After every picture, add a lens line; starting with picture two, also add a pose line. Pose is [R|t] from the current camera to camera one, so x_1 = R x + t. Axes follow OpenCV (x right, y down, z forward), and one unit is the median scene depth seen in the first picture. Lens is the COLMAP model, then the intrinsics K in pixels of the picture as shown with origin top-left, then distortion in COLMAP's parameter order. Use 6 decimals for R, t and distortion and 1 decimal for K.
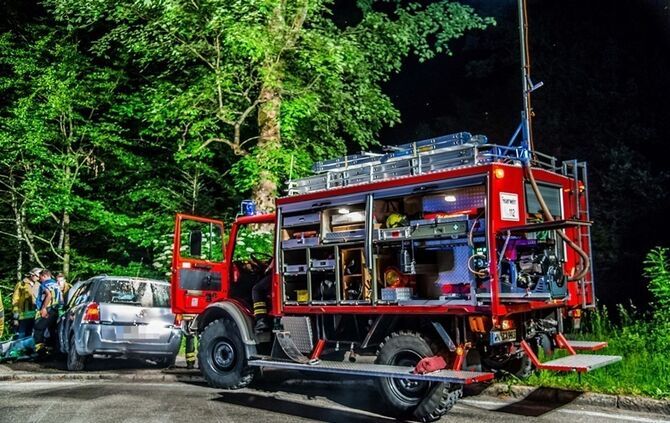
lens RADIAL K [[649.8, 0, 335.8], [0, 649.8, 223.5], [0, 0, 1]] dist [0.008238, 0.160968]
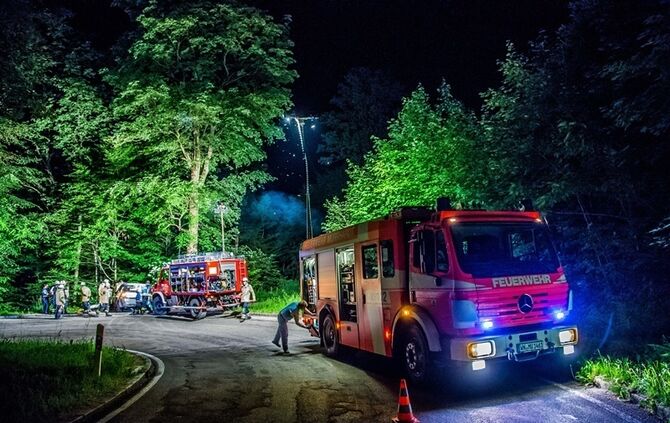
lens RADIAL K [[459.1, 0, 335.4], [0, 459.1, 223.3], [0, 0, 1]] dist [-0.115700, 0.063035]
pose [[0.997672, -0.024675, 0.063578, 0.670634], [0.024344, 0.999686, 0.005979, -0.254195], [-0.063705, -0.004417, 0.997959, -1.582710]]
